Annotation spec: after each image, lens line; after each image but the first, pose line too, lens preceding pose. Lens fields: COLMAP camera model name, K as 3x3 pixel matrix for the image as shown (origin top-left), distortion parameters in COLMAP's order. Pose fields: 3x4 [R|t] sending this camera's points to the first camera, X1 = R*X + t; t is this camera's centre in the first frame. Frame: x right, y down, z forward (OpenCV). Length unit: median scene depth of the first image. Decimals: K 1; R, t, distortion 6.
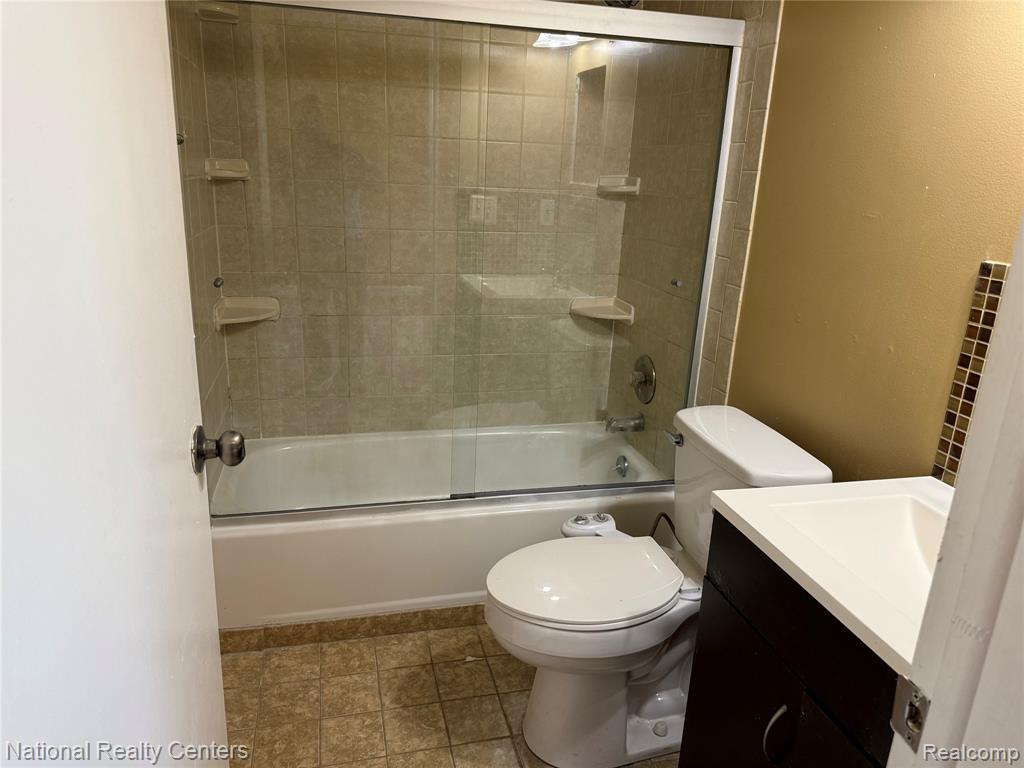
lens RADIAL K [[719.1, 0, 502.7], [0, 719.1, 381.1], [0, 0, 1]] dist [0.062929, -0.074269]
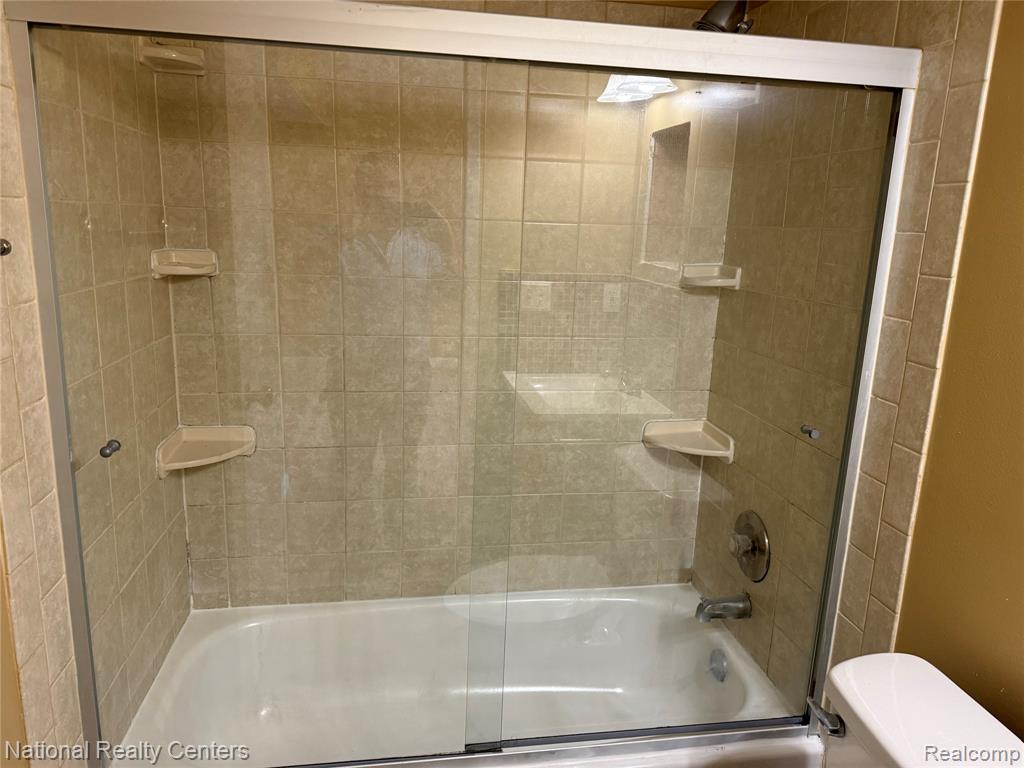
lens RADIAL K [[719.1, 0, 509.5], [0, 719.1, 378.0], [0, 0, 1]] dist [0.062929, -0.074269]
pose [[0.996719, 0.011956, -0.080046, 0.017268], [-0.018079, 0.996928, -0.076206, -0.124264], [0.078889, 0.077404, 0.993874, 0.294020]]
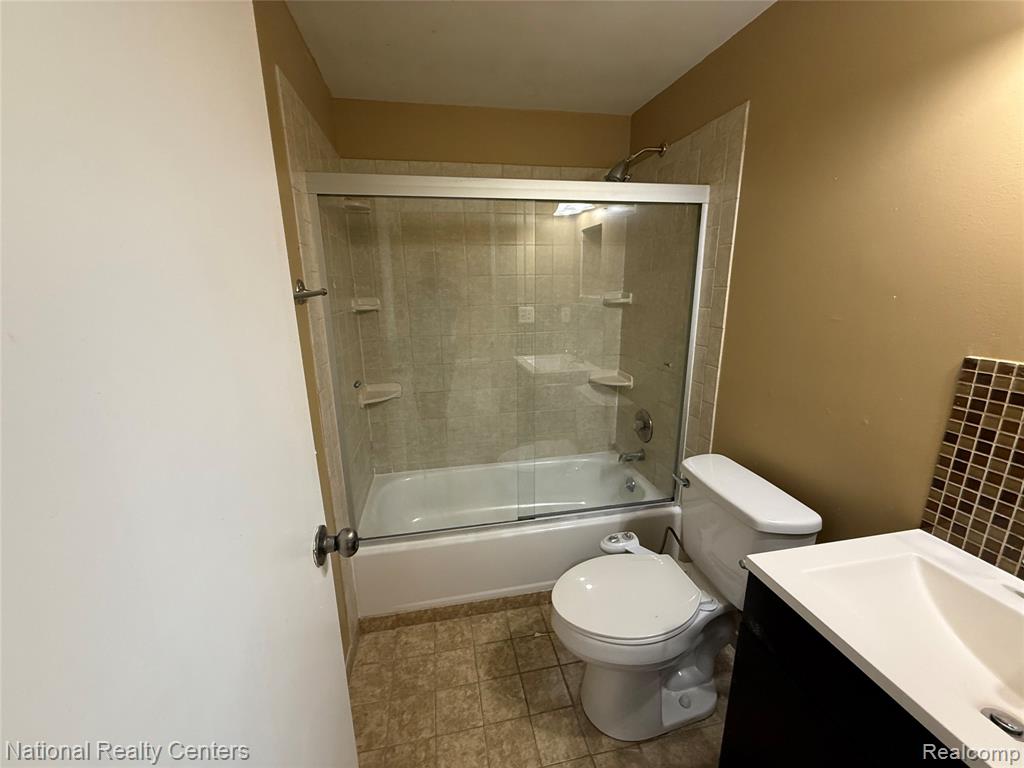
lens RADIAL K [[407.9, 0, 507.6], [0, 407.9, 382.7], [0, 0, 1]] dist [0.001307, -0.000432]
pose [[0.997085, -0.044432, -0.062027, -0.029782], [0.041073, 0.997673, -0.054416, -0.065023], [0.064300, 0.051709, 0.996590, 0.158892]]
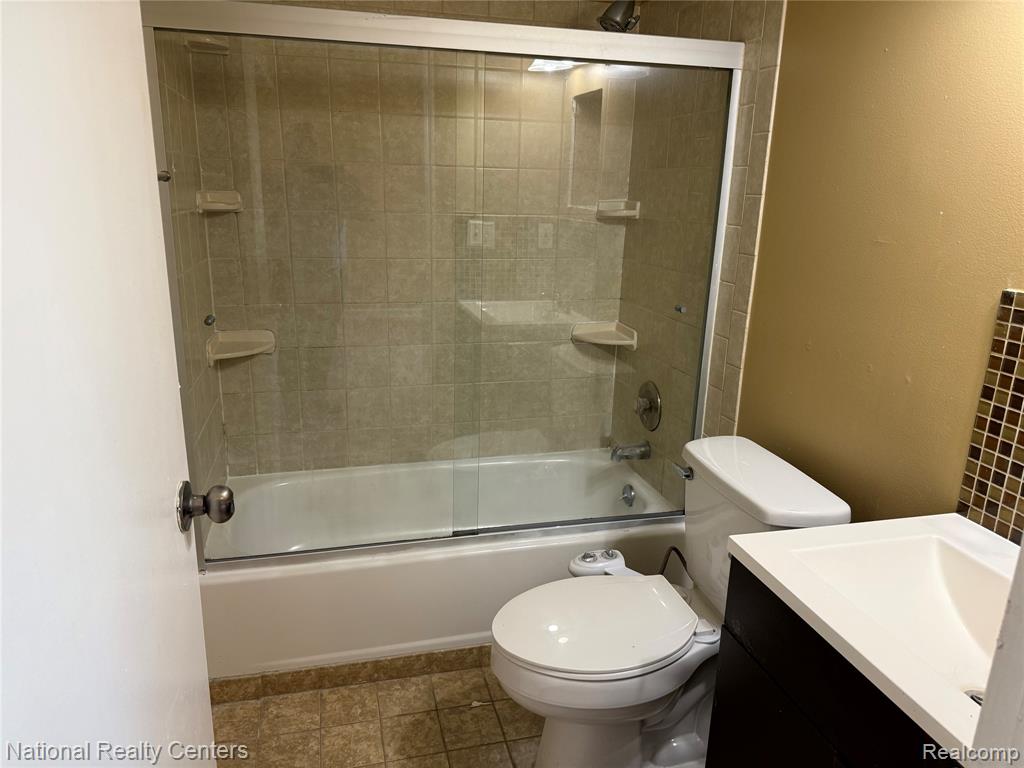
lens RADIAL K [[719.1, 0, 504.4], [0, 719.1, 382.2], [0, 0, 1]] dist [0.062929, -0.074269]
pose [[0.999814, -0.019171, 0.002264, -0.001446], [0.019218, 0.999555, -0.022799, -0.018699], [-0.001826, 0.022839, 0.999738, 0.025910]]
